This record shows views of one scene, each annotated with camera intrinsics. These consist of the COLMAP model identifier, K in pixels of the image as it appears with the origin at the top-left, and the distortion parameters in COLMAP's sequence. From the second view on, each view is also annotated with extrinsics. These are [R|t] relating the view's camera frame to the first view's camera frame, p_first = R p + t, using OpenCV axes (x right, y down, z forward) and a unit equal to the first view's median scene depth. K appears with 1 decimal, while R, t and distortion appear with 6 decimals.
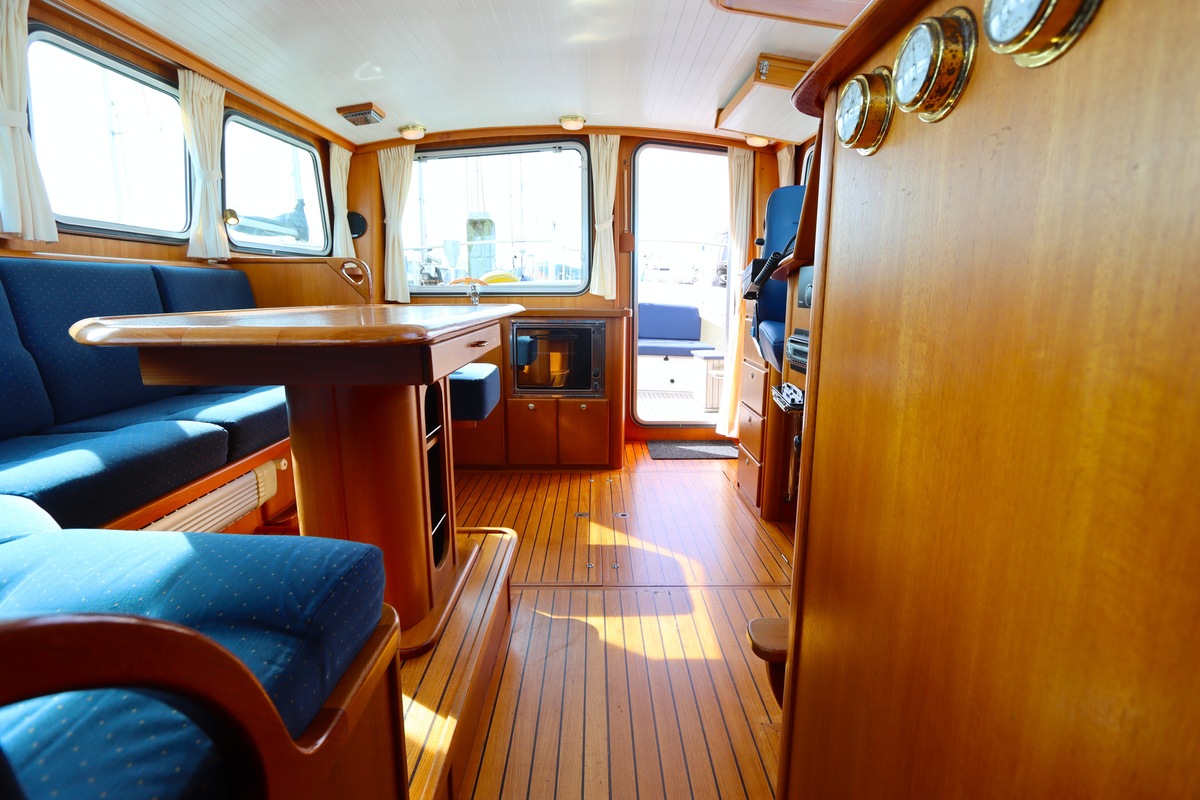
lens RADIAL K [[570.1, 0, 599.6], [0, 570.1, 392.5], [0, 0, 1]] dist [-0.017525, 0.001921]
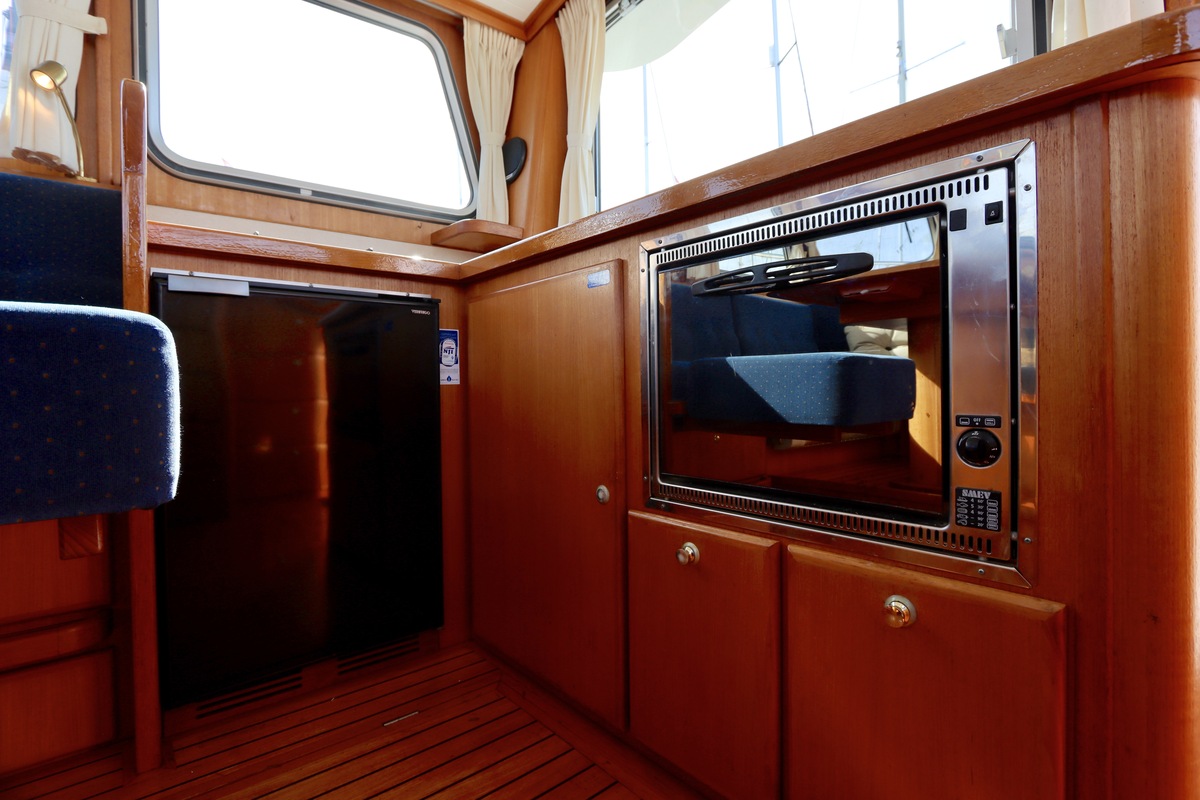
lens RADIAL K [[559.4, 0, 602.3], [0, 559.4, 394.9], [0, 0, 1]] dist [-0.022181, -0.000570]
pose [[0.657912, -0.002780, -0.753090, 0.045751], [-0.117309, 0.987408, -0.106128, -0.014682], [0.743902, 0.158167, 0.649301, 0.750435]]
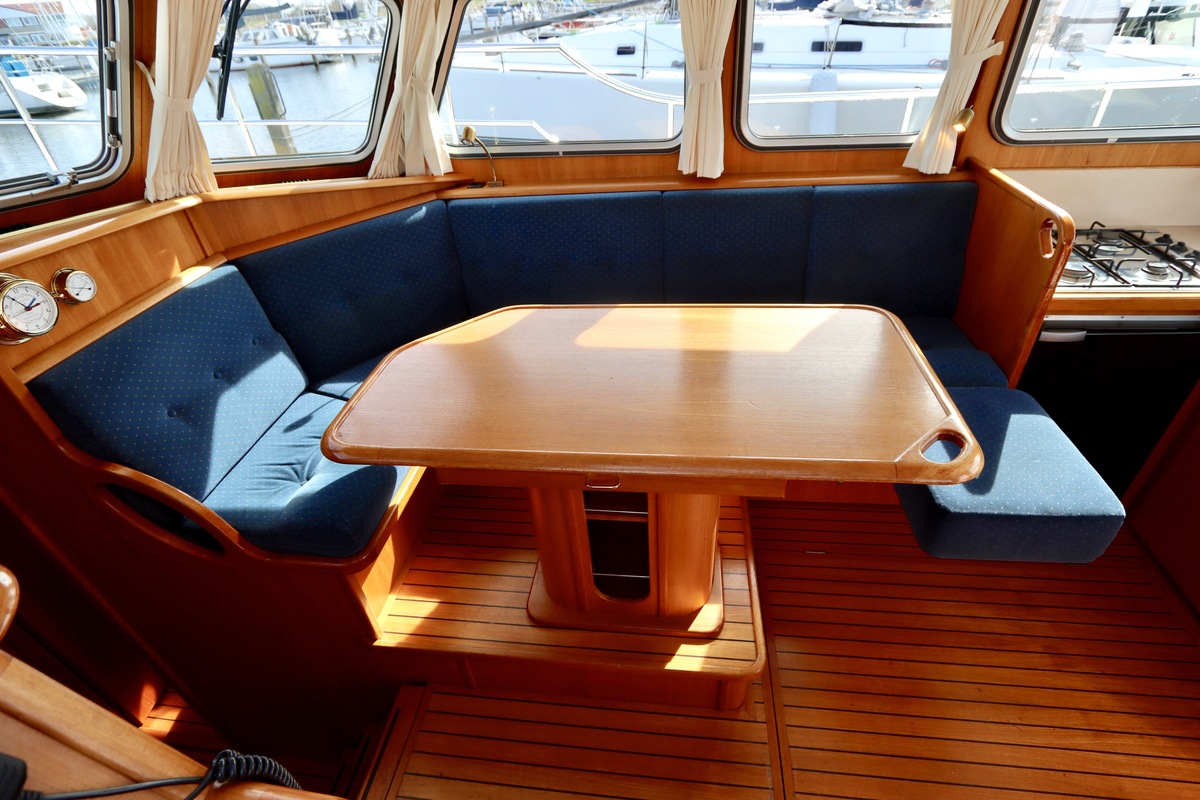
lens RADIAL K [[570.1, 0, 599.6], [0, 570.1, 392.5], [0, 0, 1]] dist [-0.017525, 0.001921]
pose [[-0.129994, 0.575161, -0.807646, 0.161411], [-0.104609, 0.802055, 0.588017, -0.281283], [0.985981, 0.160926, -0.044095, 0.414252]]
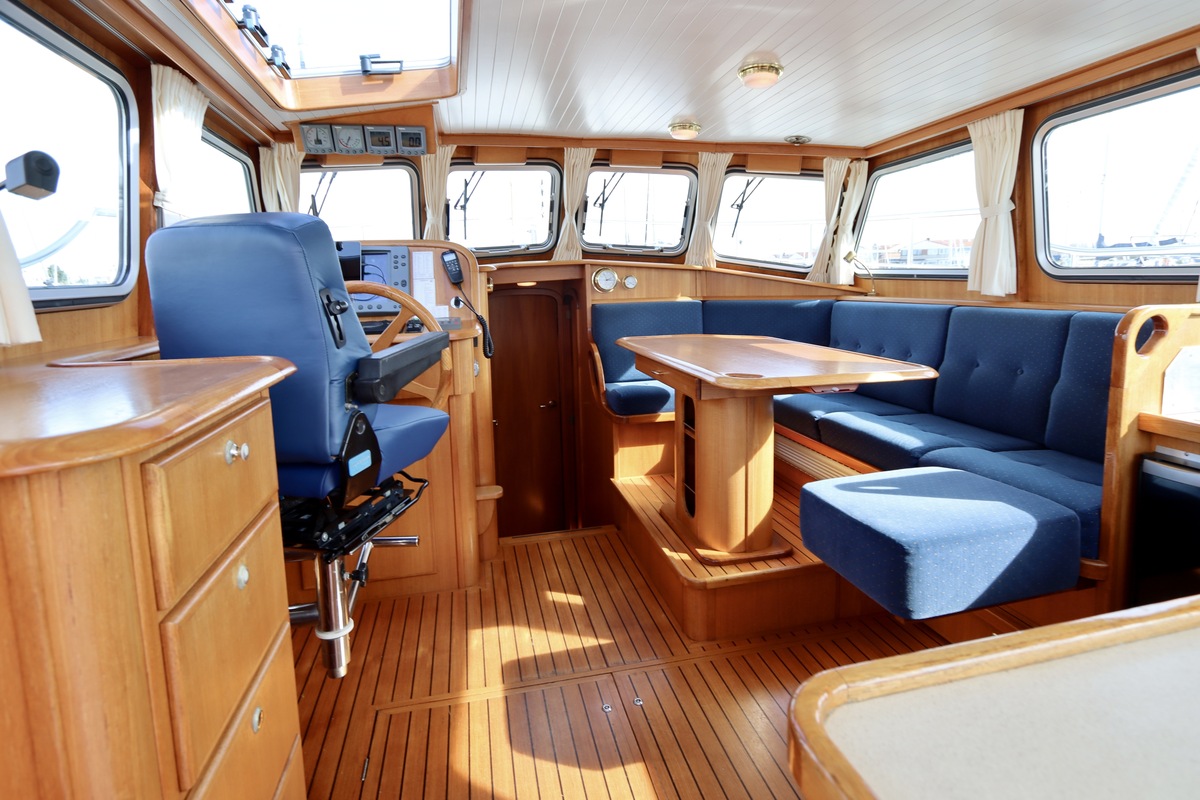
lens RADIAL K [[602.2, 0, 604.4], [0, 602.2, 339.7], [0, 0, 1]] dist [-0.014459, 0.000614]
pose [[-0.976223, 0.041816, -0.212697, 0.114907], [-0.016950, 0.963488, 0.267216, -0.250876], [0.216104, 0.264468, -0.939870, 1.025114]]
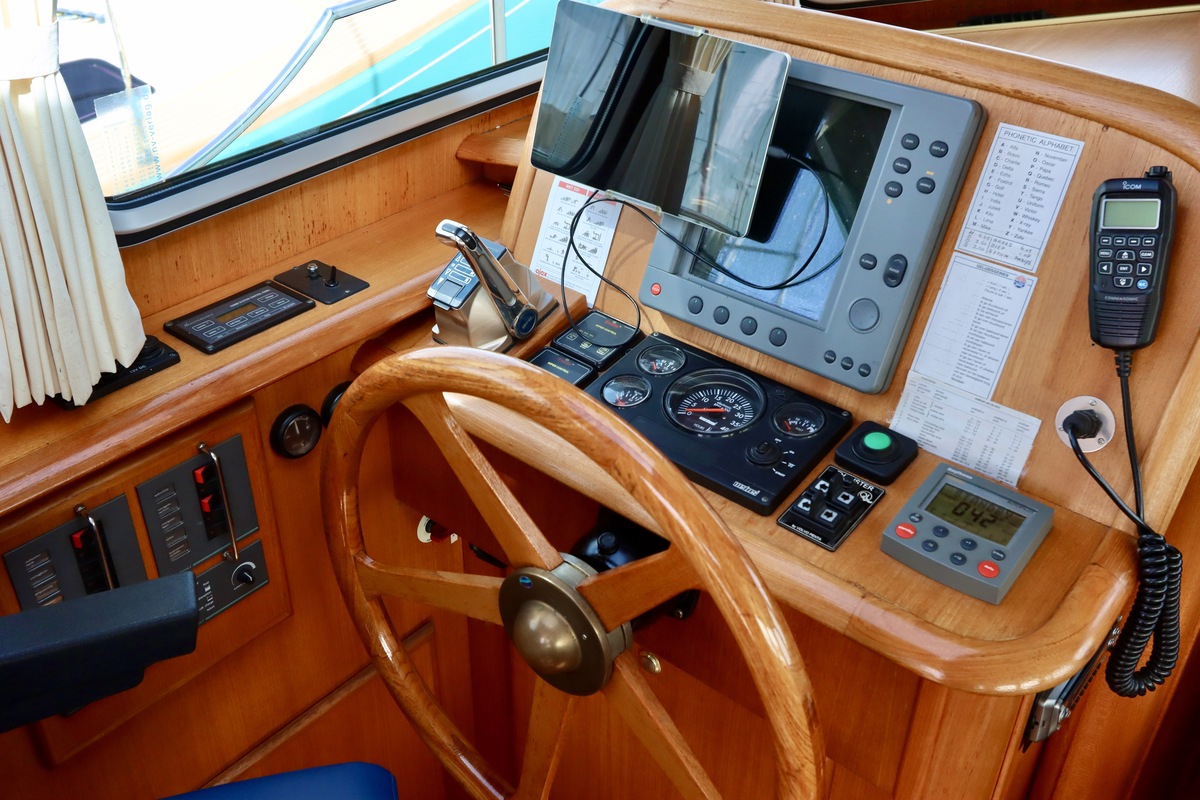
lens RADIAL K [[1164.5, 0, 600.0], [0, 1164.5, 400.0], [0, 0, 1]] dist [0.009017, 0.018268]
pose [[-0.759167, -0.368378, 0.536622, 0.066211], [0.095258, 0.752680, 0.651459, -0.315788], [-0.643888, 0.545684, -0.536319, 0.546475]]
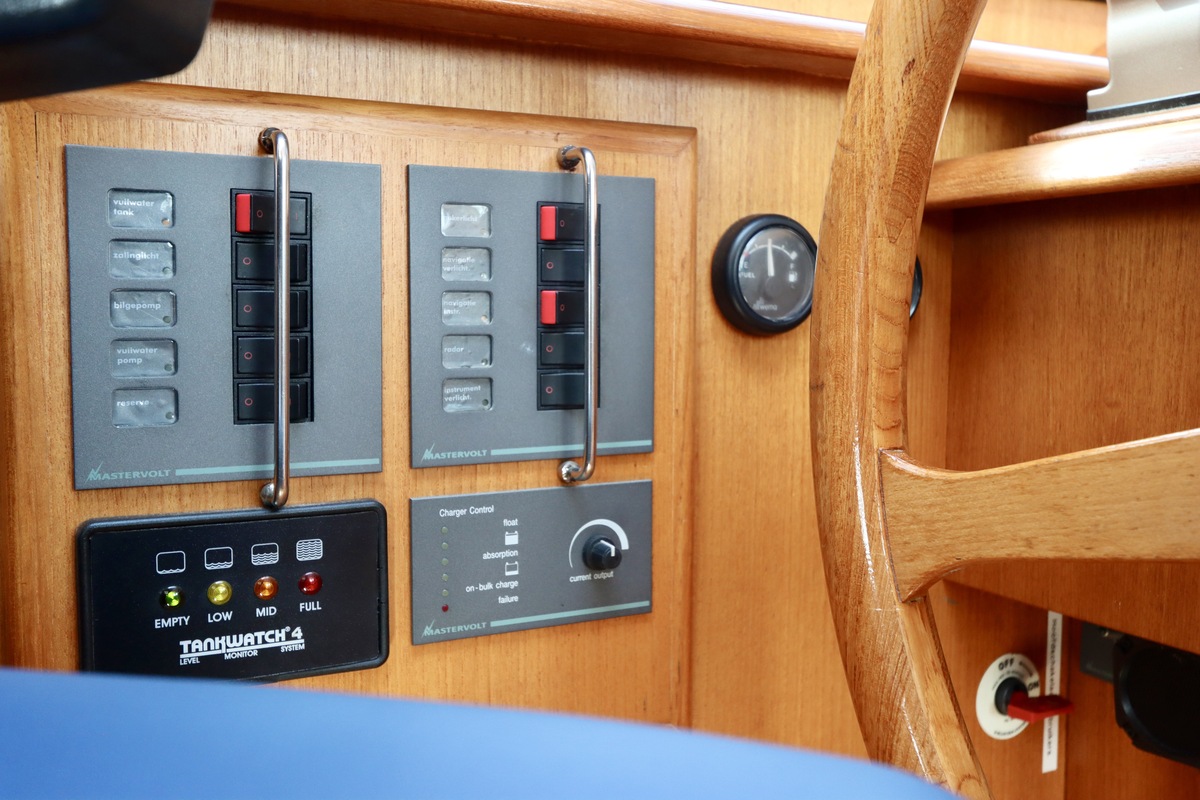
lens RADIAL K [[1157.6, 0, 600.1], [0, 1157.6, 393.5], [0, 0, 1]] dist [-0.005276, 0.008464]
pose [[-0.447904, -0.076865, 0.890771, 0.197433], [0.142901, 0.977335, 0.156190, -0.081120], [-0.882588, 0.197250, -0.426768, 0.511980]]
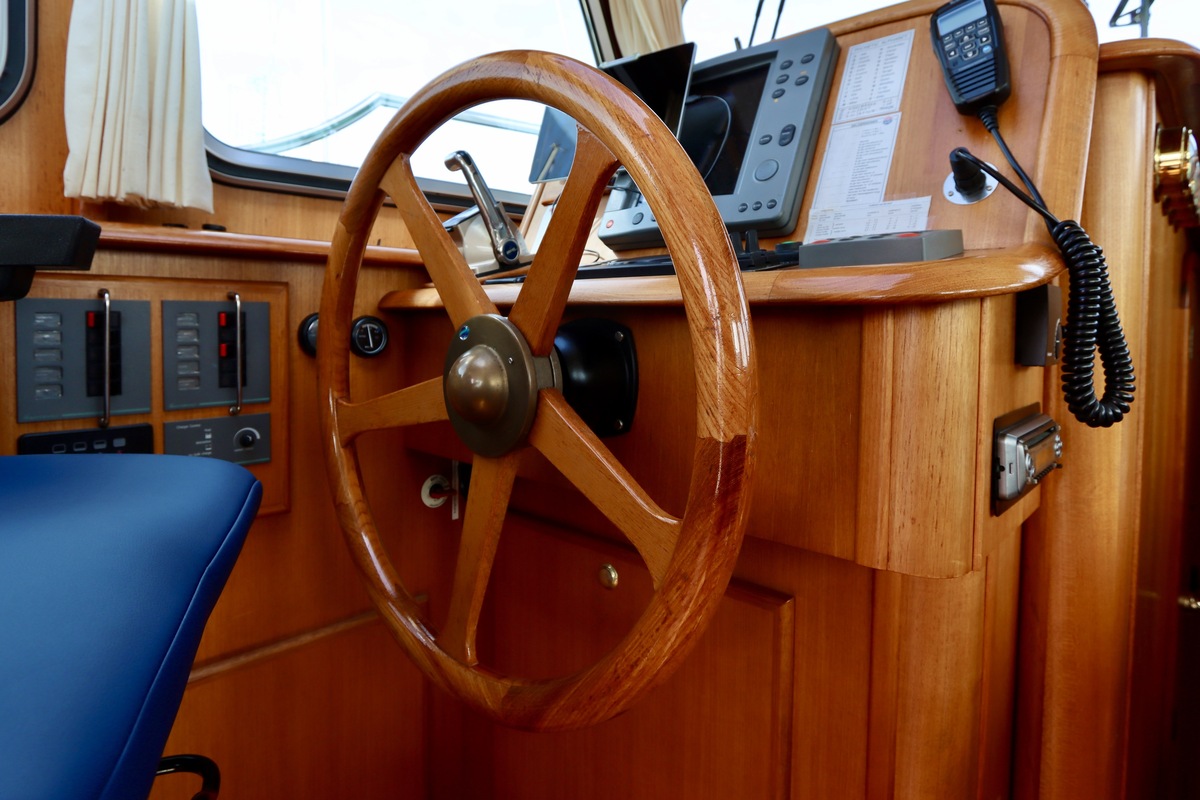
lens RADIAL K [[669.6, 0, 596.3], [0, 669.6, 341.5], [0, 0, 1]] dist [-0.021156, 0.001612]
pose [[-0.714094, -0.030383, 0.699390, 0.072239], [0.108411, 0.982206, 0.153359, -0.094848], [-0.691604, 0.185334, -0.698094, 0.524452]]
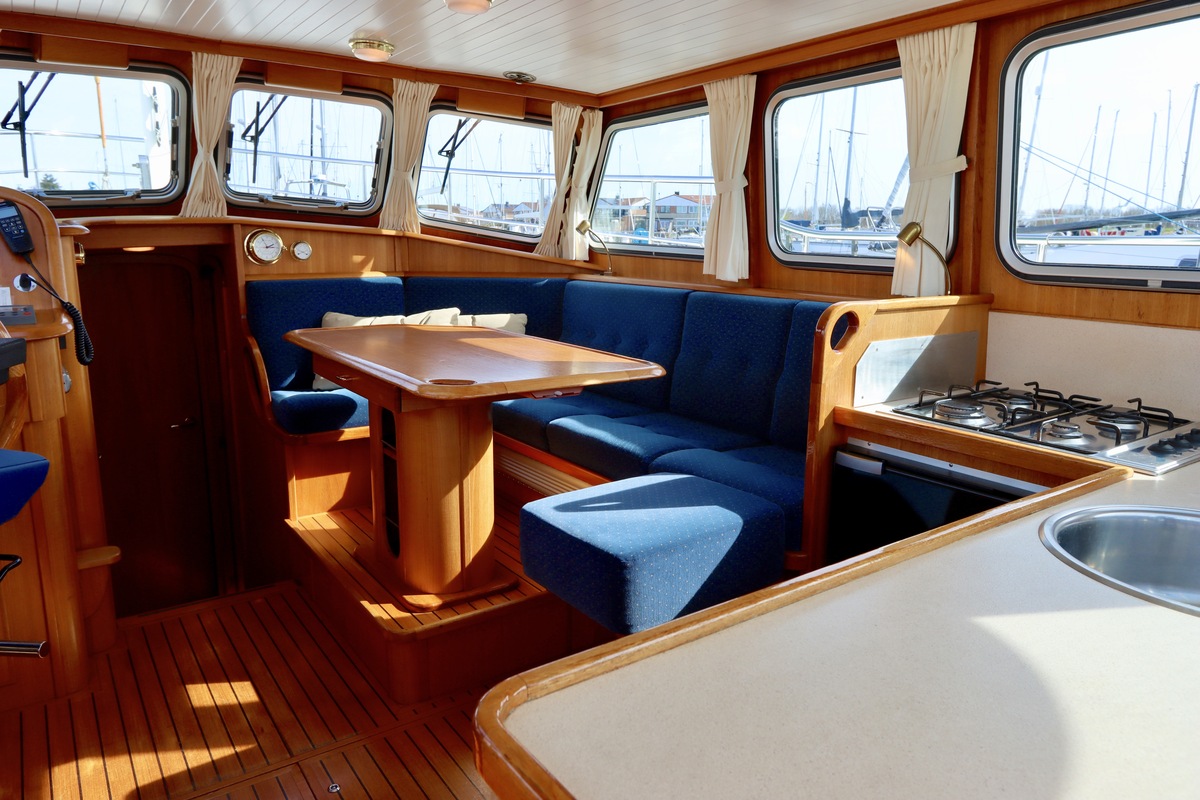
lens RADIAL K [[815.1, 0, 603.6], [0, 815.1, 389.0], [0, 0, 1]] dist [-0.022865, 0.031690]
pose [[-0.819672, 0.098107, -0.564370, 0.127663], [-0.110937, 0.939385, 0.324419, -0.278714], [0.561988, 0.328527, -0.759104, 1.072530]]
